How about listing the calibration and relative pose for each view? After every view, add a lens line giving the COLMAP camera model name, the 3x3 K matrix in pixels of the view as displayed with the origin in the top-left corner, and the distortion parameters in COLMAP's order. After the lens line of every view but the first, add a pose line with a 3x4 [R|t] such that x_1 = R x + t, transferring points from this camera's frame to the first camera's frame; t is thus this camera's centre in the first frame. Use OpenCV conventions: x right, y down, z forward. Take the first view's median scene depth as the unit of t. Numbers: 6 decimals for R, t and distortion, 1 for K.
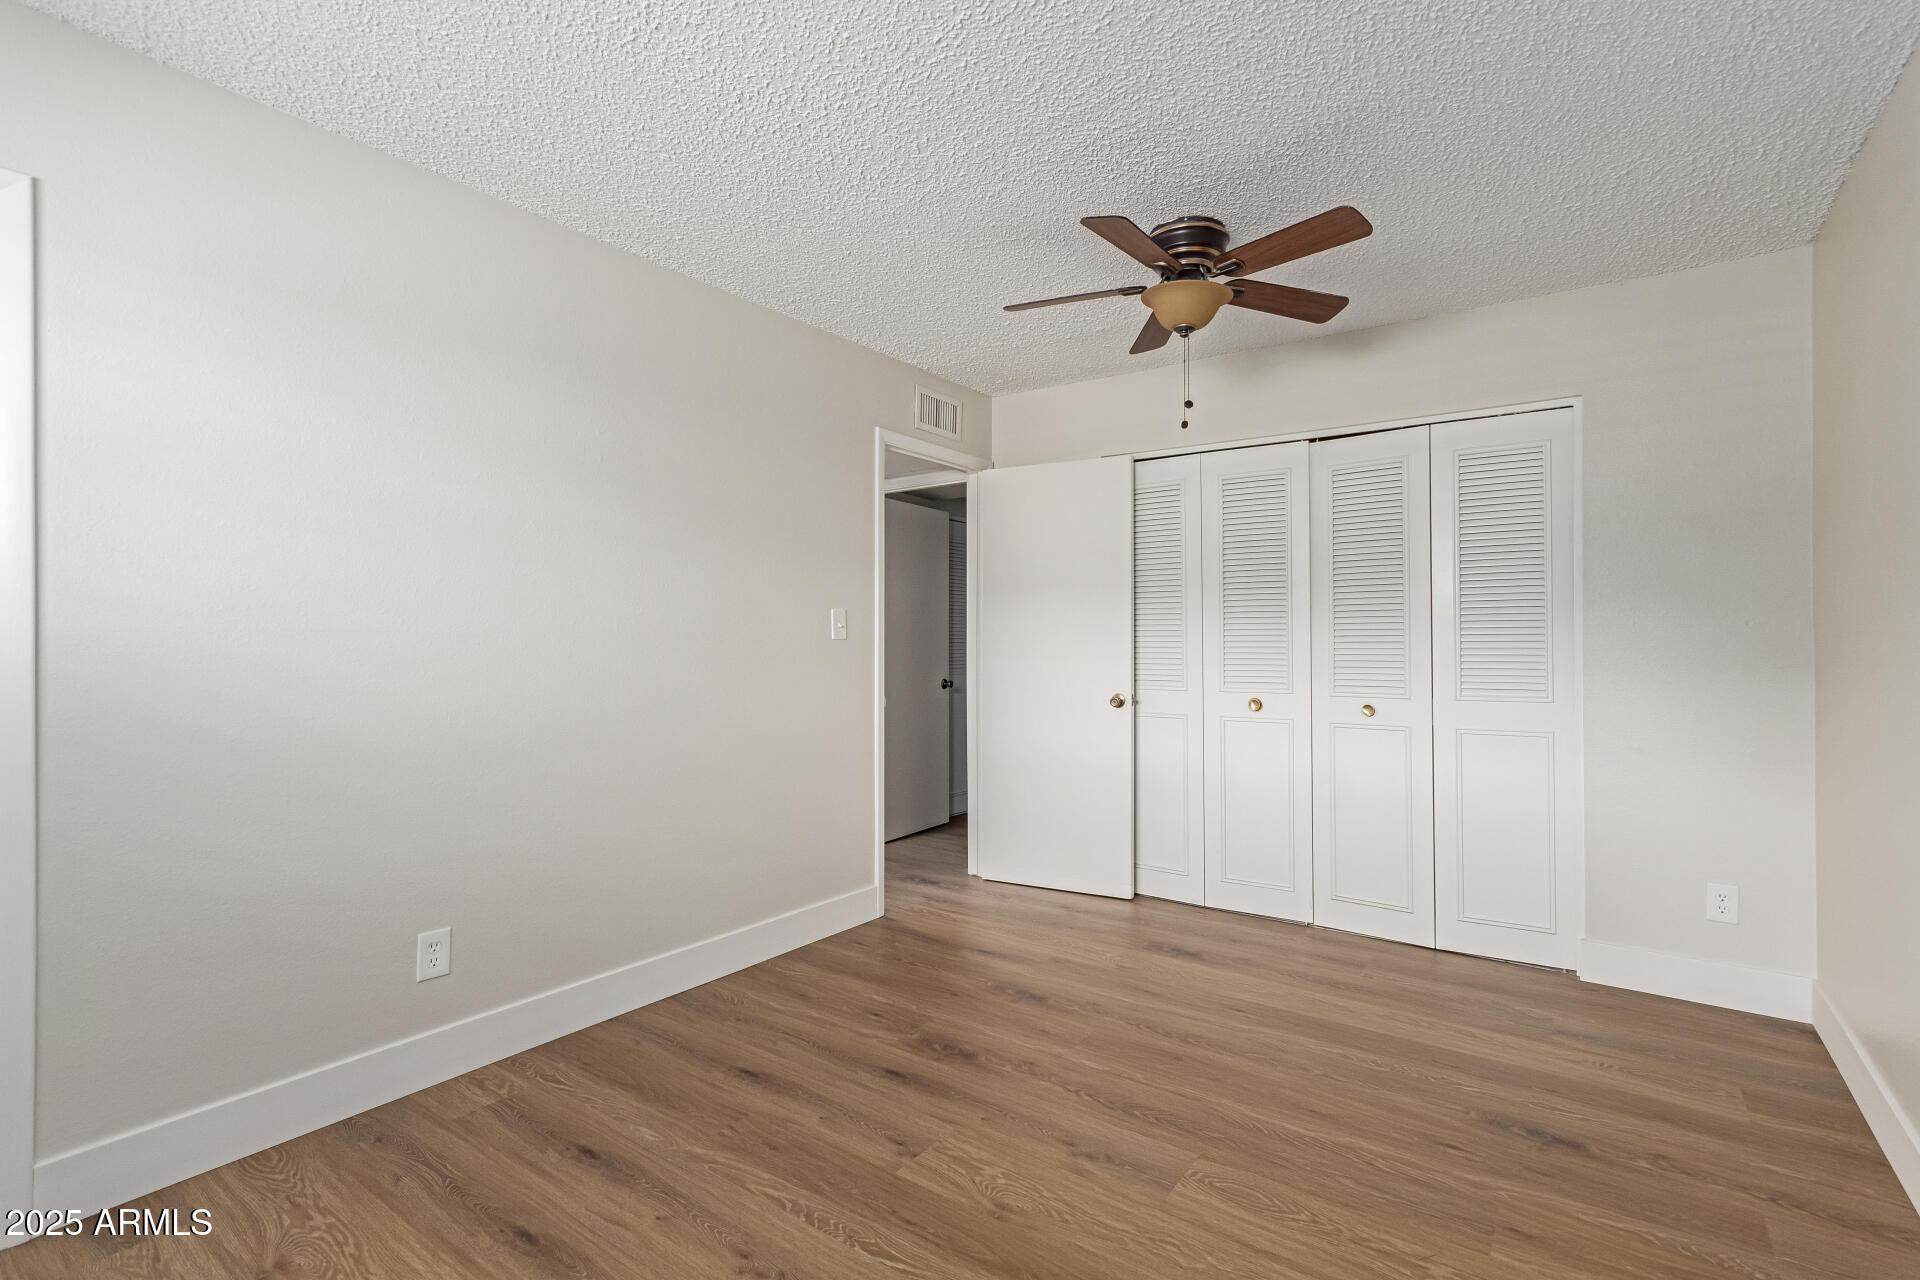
lens RADIAL K [[885.7, 0, 963.5], [0, 885.7, 637.4], [0, 0, 1]] dist [0.000873, 0.001601]
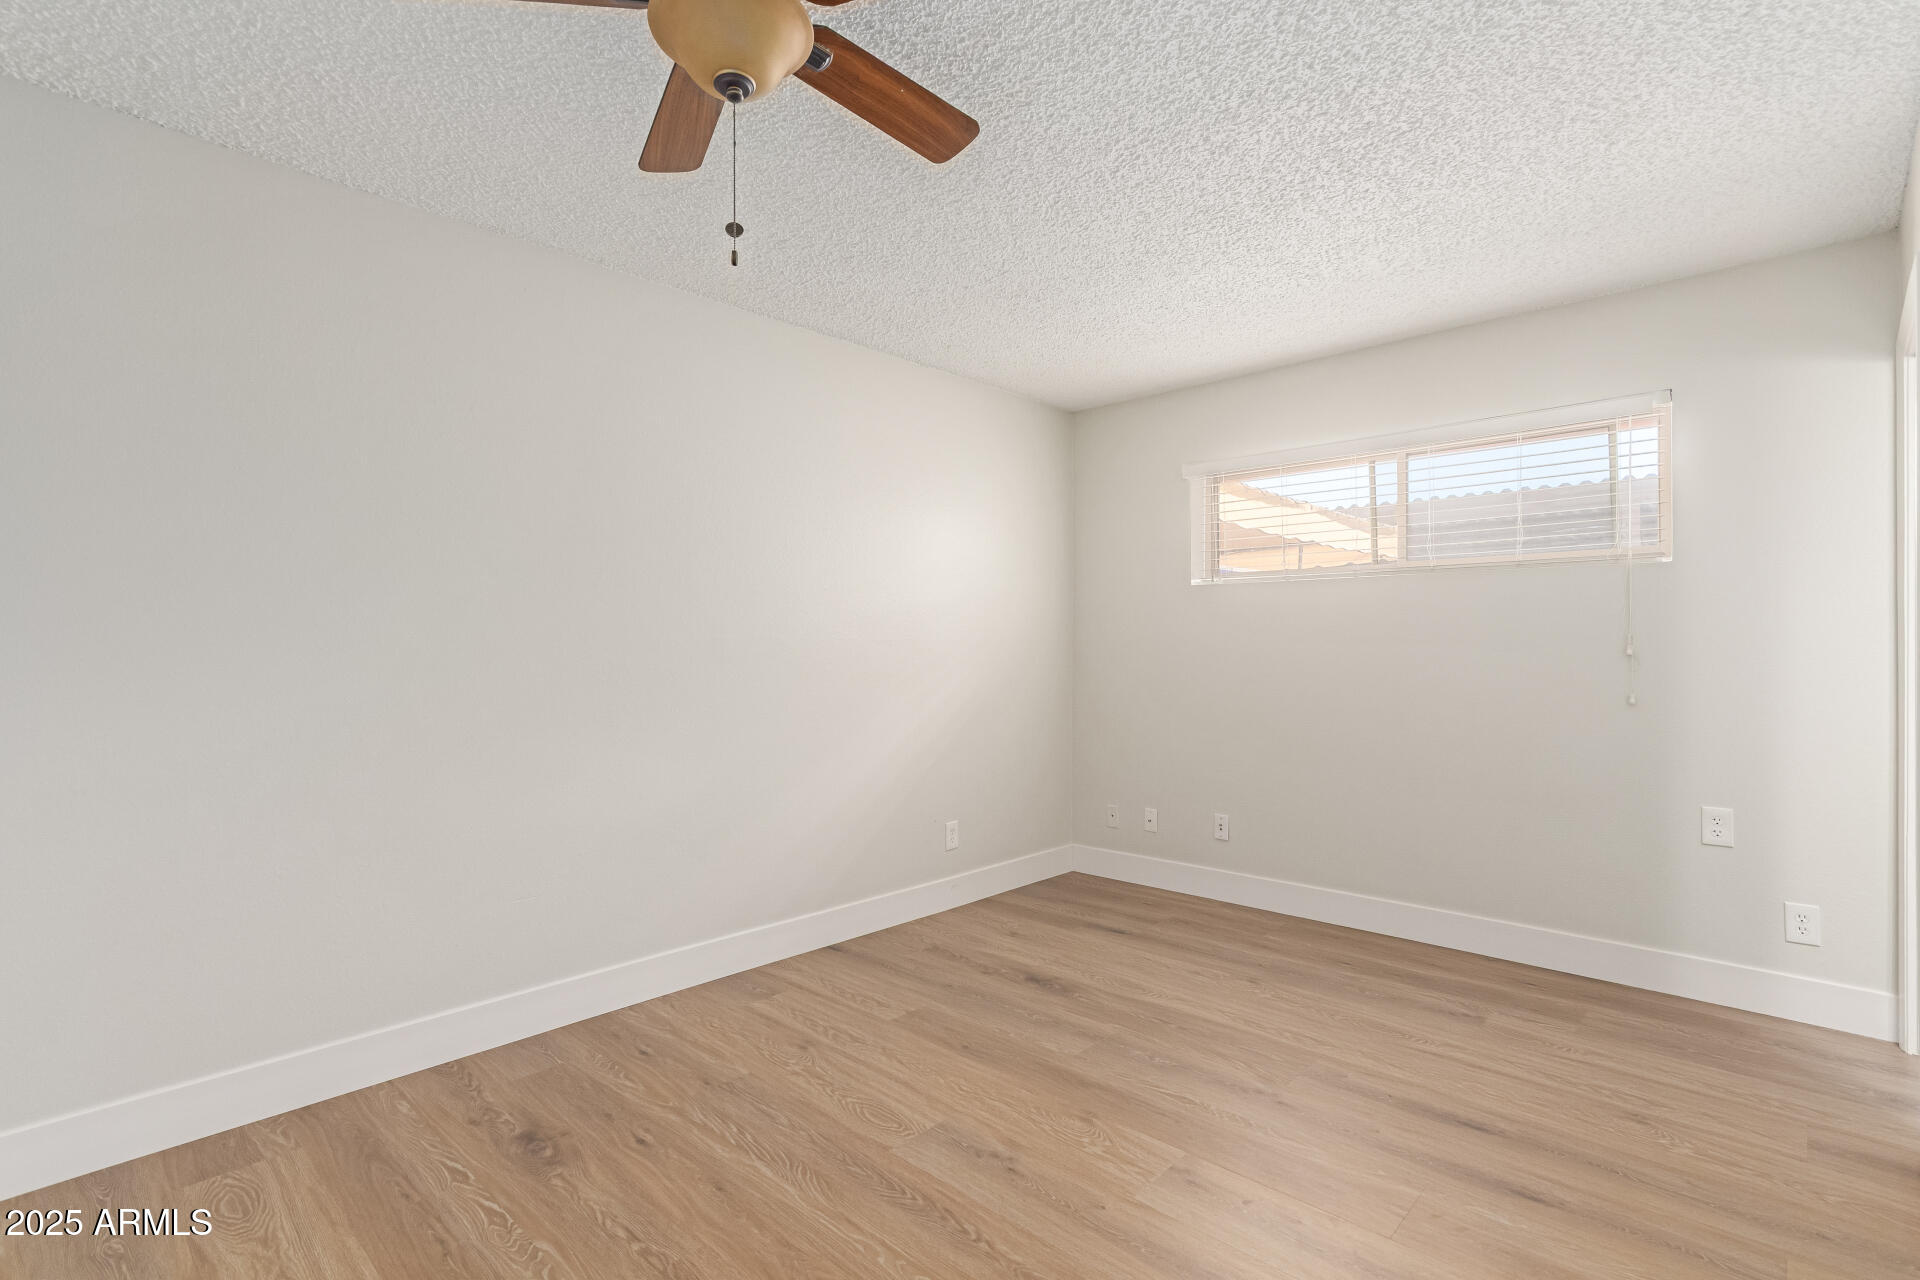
lens RADIAL K [[885.7, 0, 966.5], [0, 885.7, 646.0], [0, 0, 1]] dist [0.000873, 0.001601]
pose [[-0.991879, 0.000773, 0.127183, 0.047302], [-0.000202, 0.999971, -0.007646, 0.007754], [-0.127185, -0.007610, -0.991850, 2.039653]]
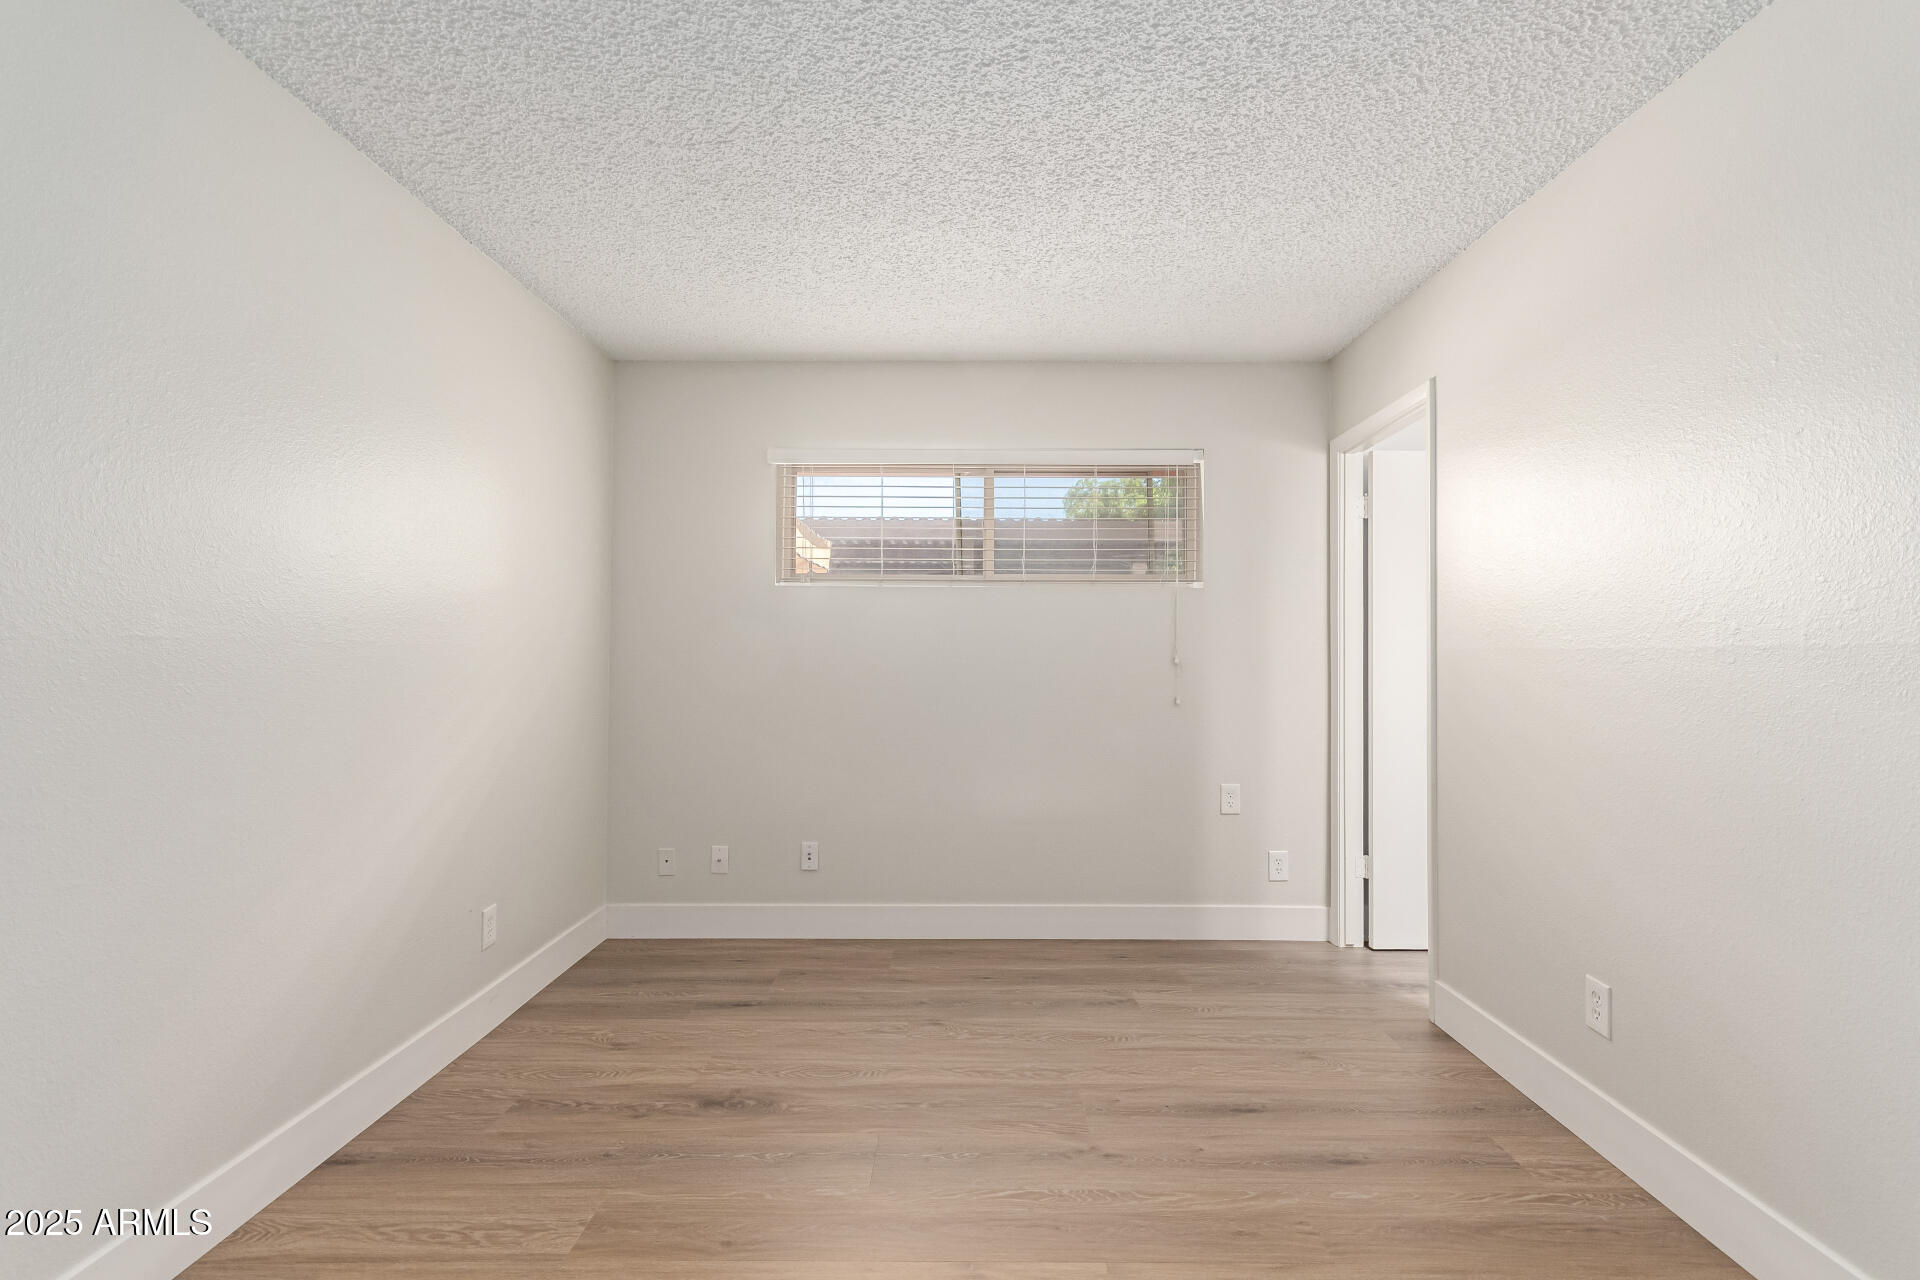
lens RADIAL K [[885.7, 0, 959.1], [0, 885.7, 643.4], [0, 0, 1]] dist [0.000873, 0.001601]
pose [[-0.816723, -0.009710, -0.576948, 0.546562], [0.000391, 0.999849, -0.017382, 0.001029], [0.577030, -0.014422, -0.816596, 1.610489]]
